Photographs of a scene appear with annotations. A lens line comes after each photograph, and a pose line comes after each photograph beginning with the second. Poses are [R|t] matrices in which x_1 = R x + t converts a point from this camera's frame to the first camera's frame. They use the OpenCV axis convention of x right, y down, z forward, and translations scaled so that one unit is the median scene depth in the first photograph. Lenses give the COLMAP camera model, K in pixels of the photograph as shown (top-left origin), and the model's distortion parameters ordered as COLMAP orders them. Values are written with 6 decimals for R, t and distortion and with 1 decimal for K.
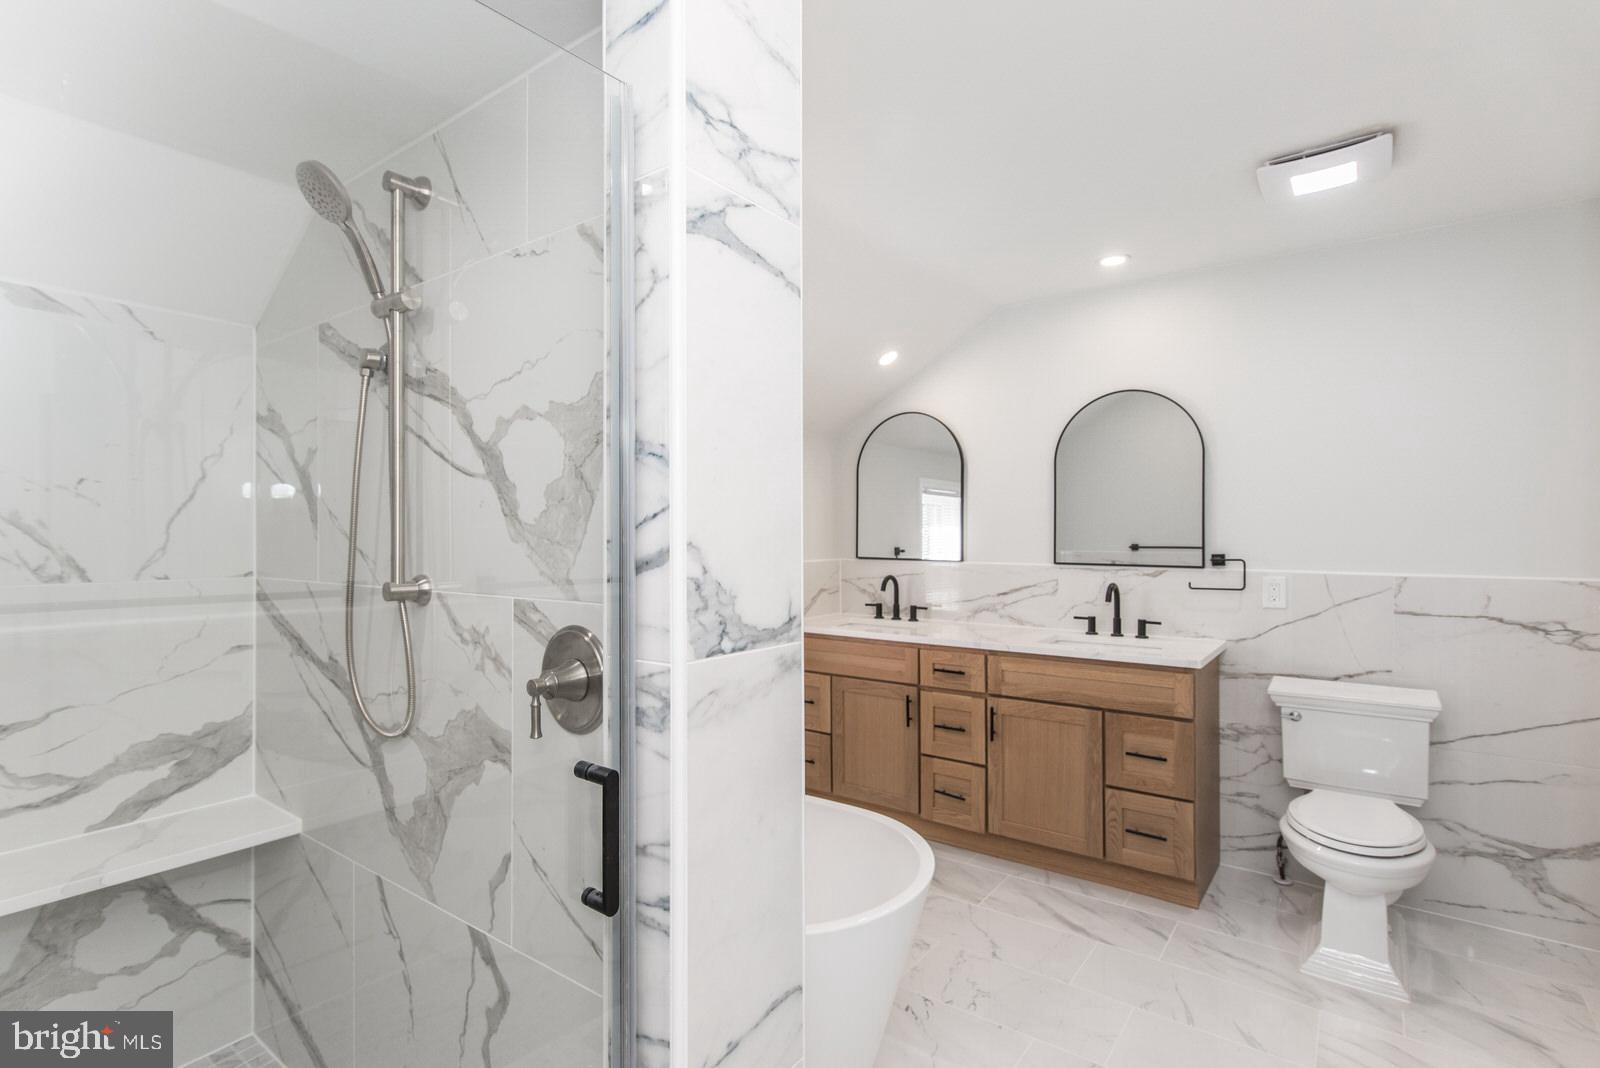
lens RADIAL K [[787.6, 0, 806.0], [0, 787.6, 534.1], [0, 0, 1]] dist [0.006320, -0.001180]
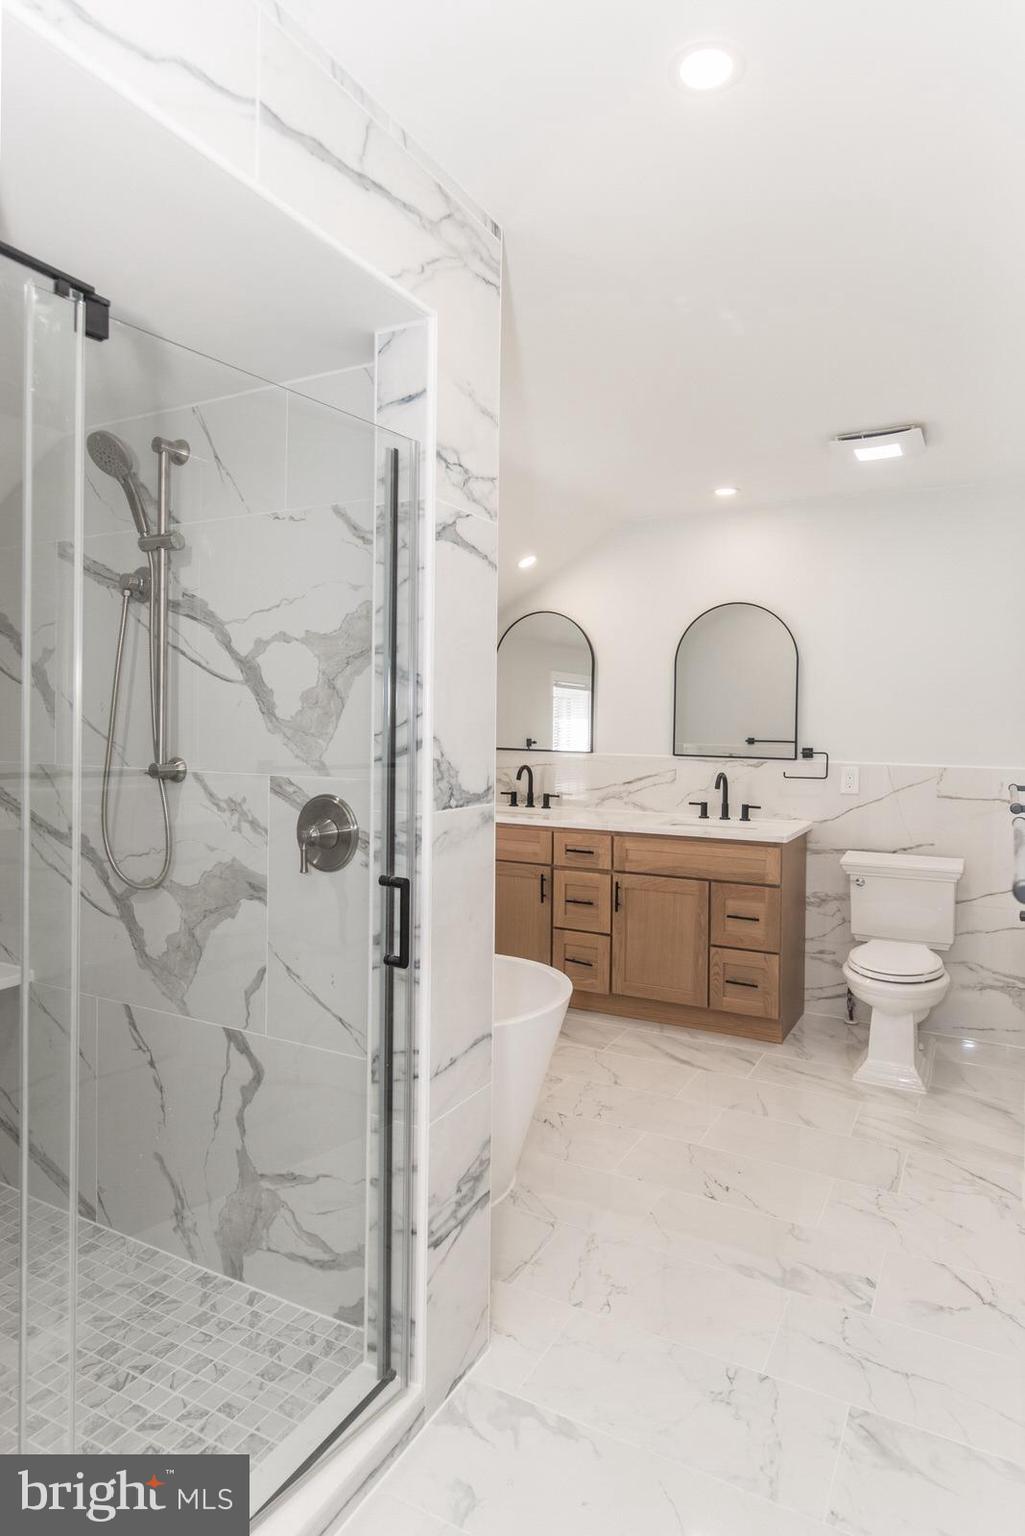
lens RADIAL K [[886.2, 0, 575.4], [0, 886.2, 733.6], [0, 0, 1]] dist [0.003909, -0.001572]
pose [[0.983059, 0.012240, 0.182882, -0.064796], [-0.014523, 0.999832, 0.011149, -0.006317], [-0.182715, -0.013617, 0.983072, -0.265016]]
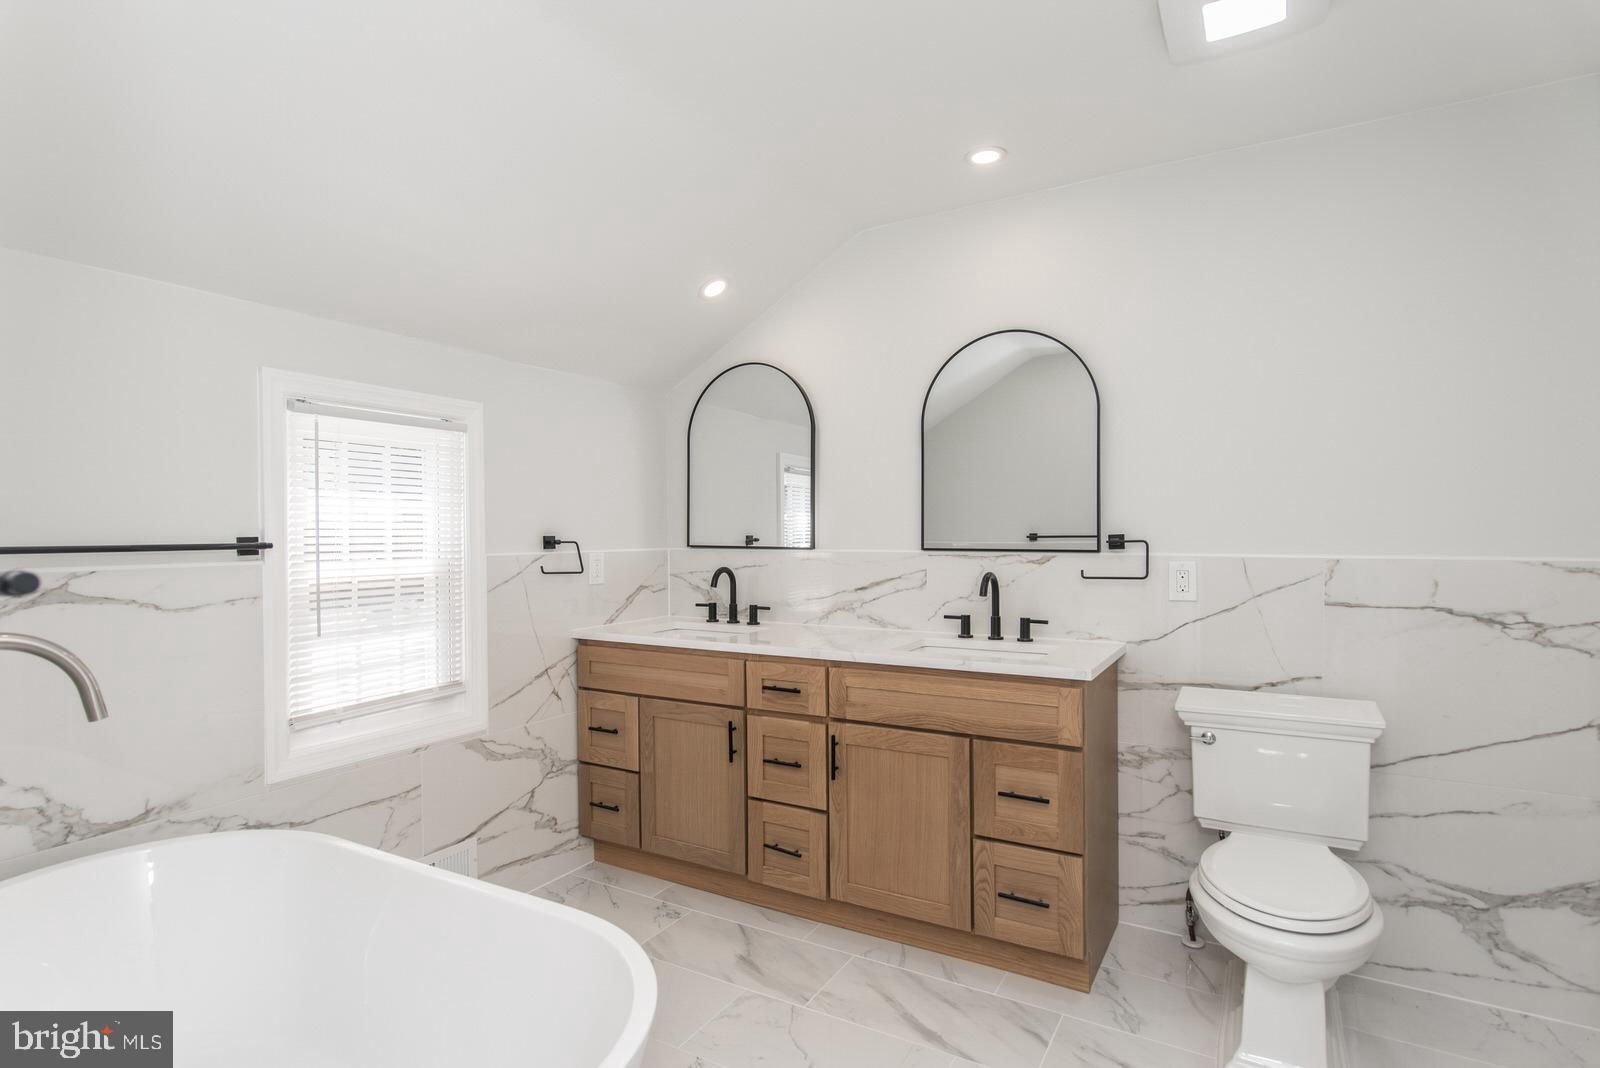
lens RADIAL K [[826.7, 0, 800.5], [0, 826.7, 538.8], [0, 0, 1]] dist [-0.000328, 0.000200]
pose [[0.994743, -0.004196, 0.102319, 0.140180], [0.003856, 0.999986, 0.003526, 0.029975], [-0.102333, -0.003113, 0.994745, 0.236036]]
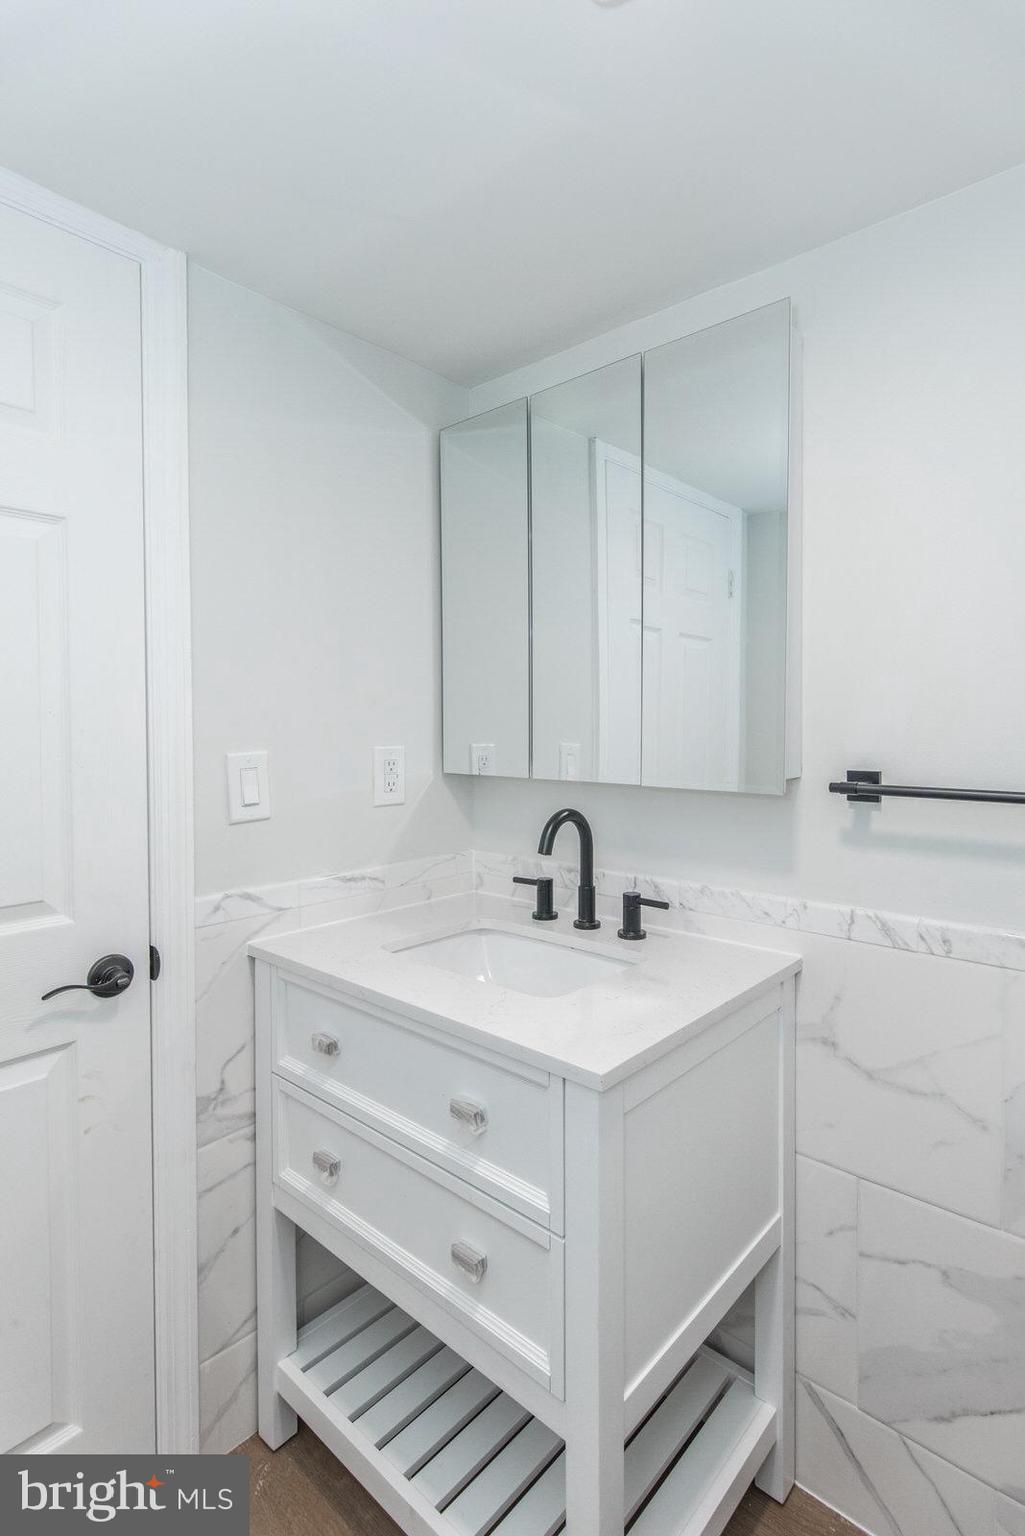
lens RADIAL K [[756.1, 0, 512.4], [0, 756.1, 757.9], [0, 0, 1]] dist [0.006320, -0.001180]
pose [[0.996838, 0.003805, -0.079366, 0.154801], [-0.001451, 0.999558, 0.029695, 0.025631], [0.079444, -0.029486, 0.996403, 0.927105]]
